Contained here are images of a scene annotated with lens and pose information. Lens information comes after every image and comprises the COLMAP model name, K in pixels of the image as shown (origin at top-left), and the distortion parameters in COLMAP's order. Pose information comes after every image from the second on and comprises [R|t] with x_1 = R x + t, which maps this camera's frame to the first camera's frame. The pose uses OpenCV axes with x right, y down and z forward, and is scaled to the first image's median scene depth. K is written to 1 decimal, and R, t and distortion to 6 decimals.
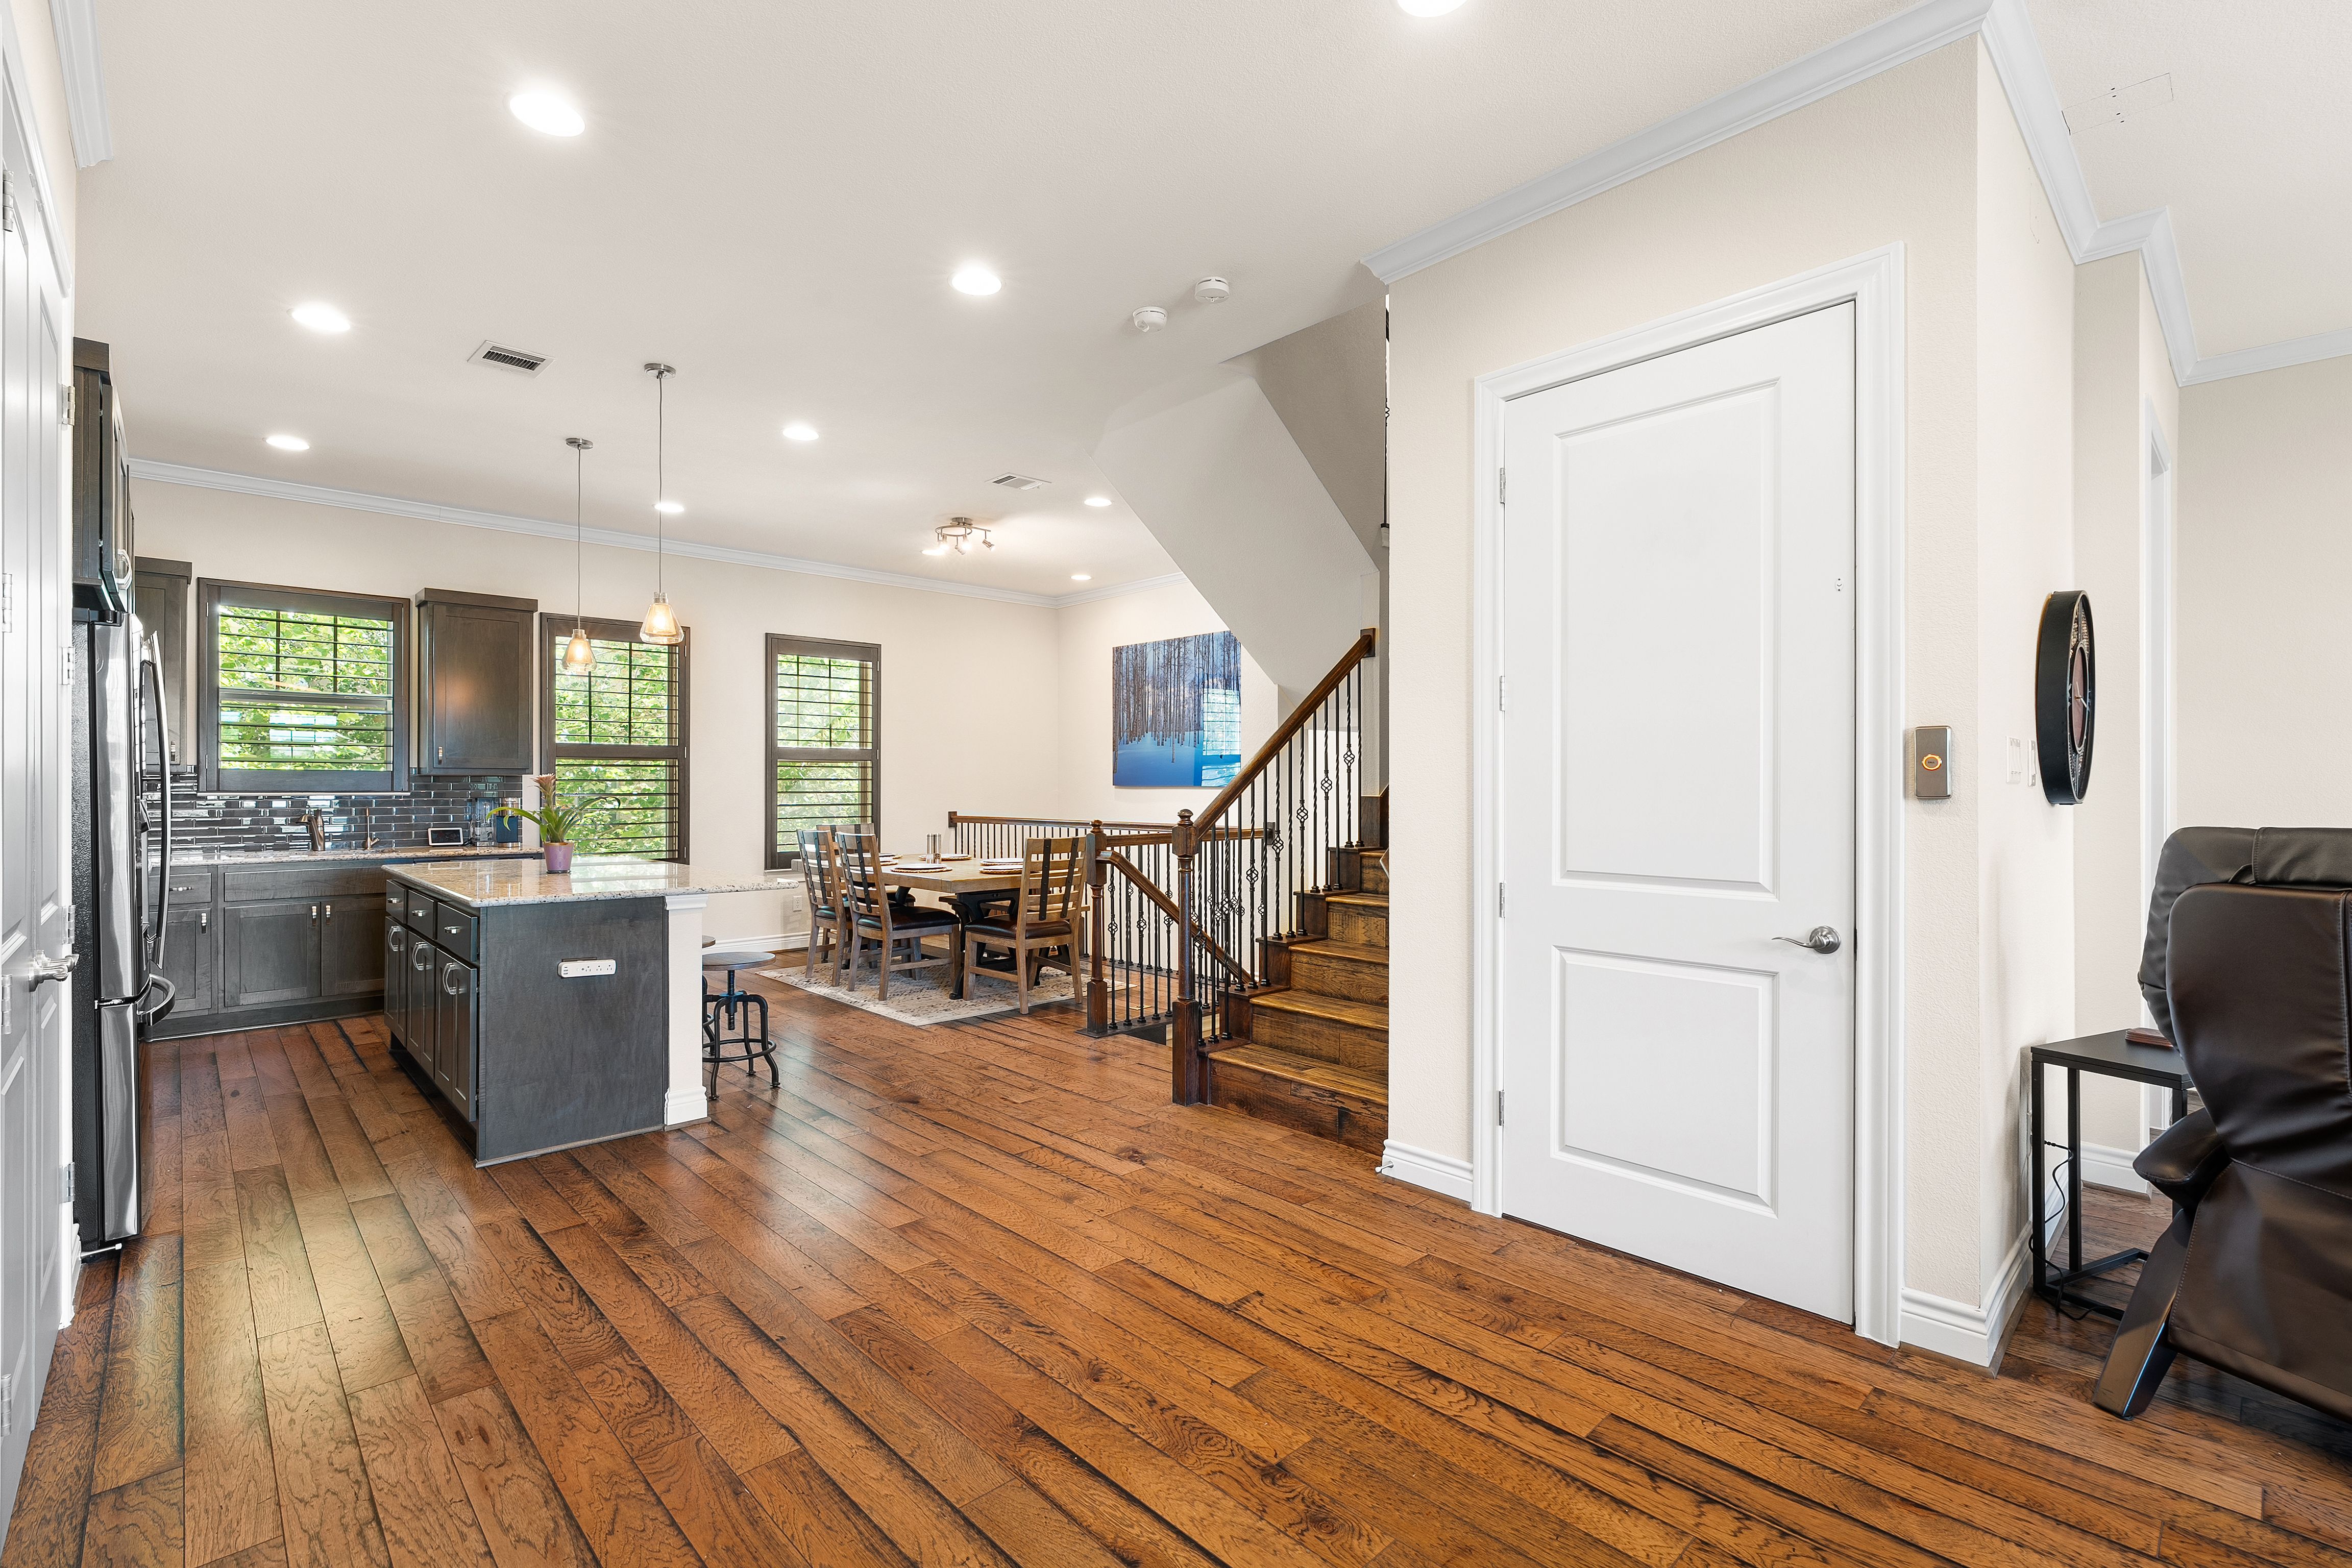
lens RADIAL K [[1054.8, 0, 1176.0], [0, 1054.8, 784.0], [0, 0, 1]] dist [-0.003905, 0.000943]
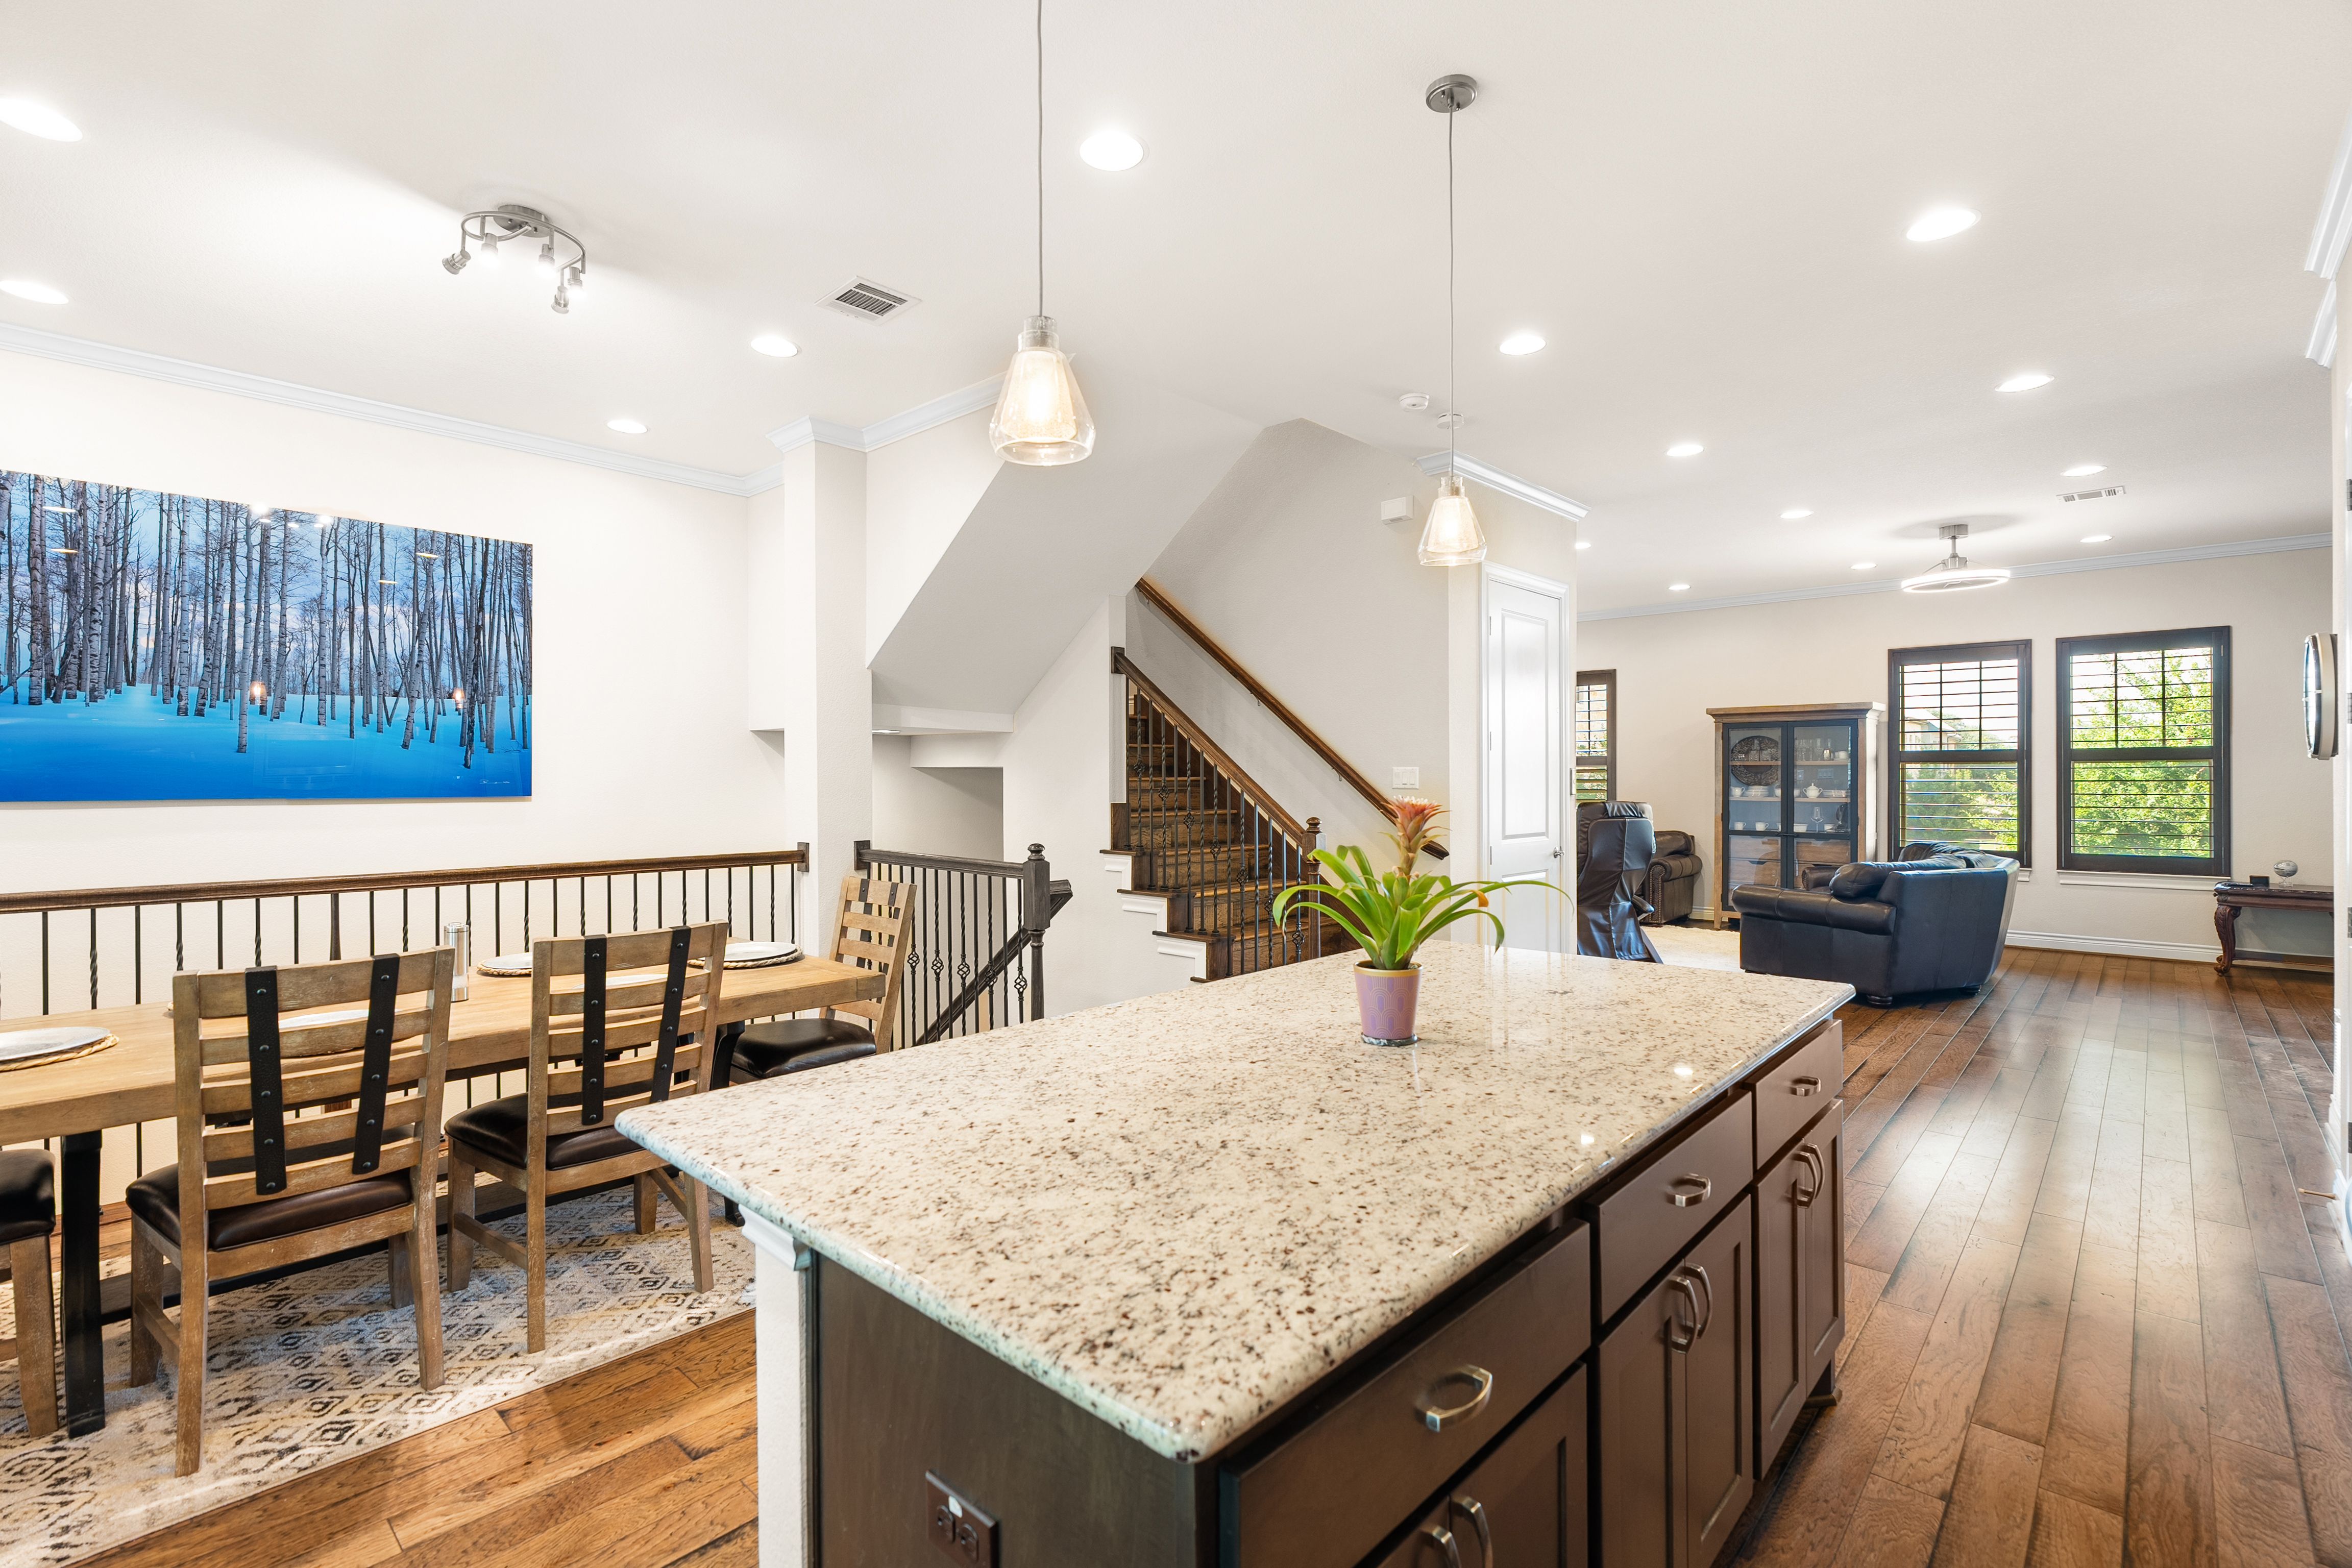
lens RADIAL K [[1064.5, 0, 1174.4], [0, 1064.5, 777.8], [0, 0, 1]] dist [-0.003762, 0.001659]
pose [[-0.060695, -0.000851, 0.998156, -1.123807], [-0.000026, 1.000000, 0.000851, -0.018827], [-0.998156, 0.000026, -0.060695, 1.254081]]
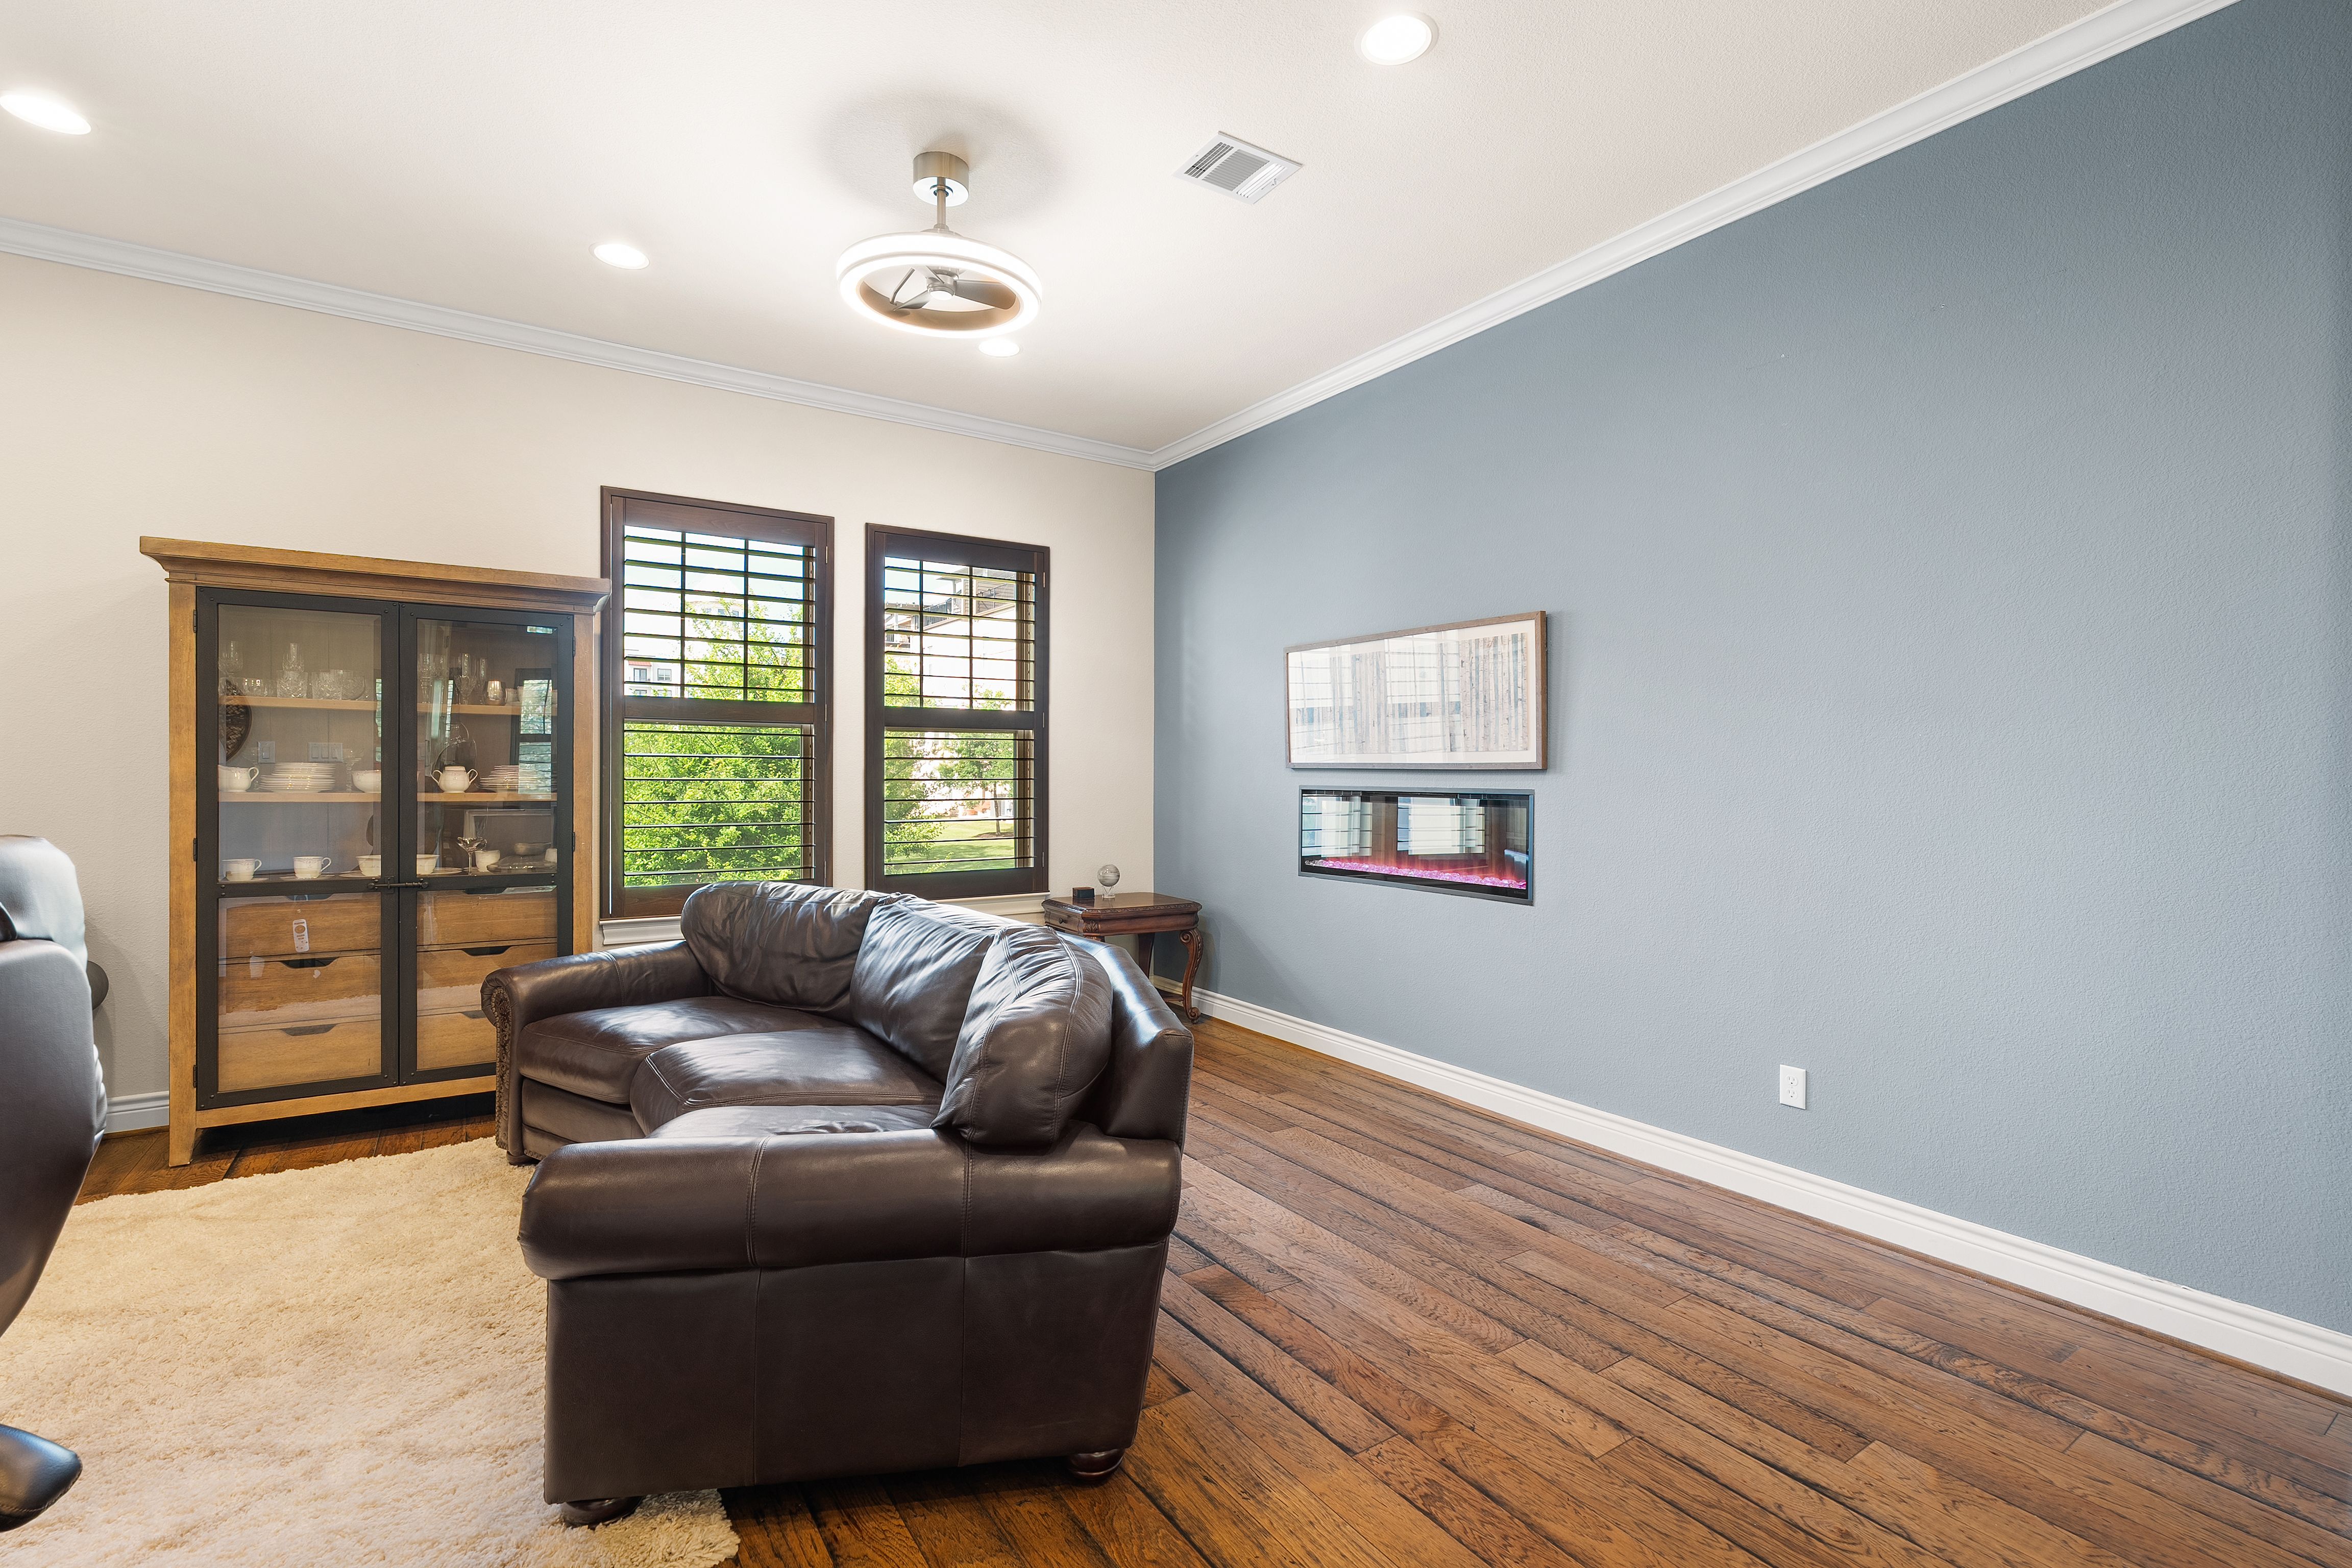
lens RADIAL K [[1054.8, 0, 1176.0], [0, 1054.8, 784.0], [0, 0, 1]] dist [-0.003905, 0.000943]
pose [[-0.984975, -0.007979, 0.172512, 0.209463], [-0.006706, 0.999946, 0.007959, 0.006059], [-0.172566, 0.006682, -0.984975, 0.604711]]
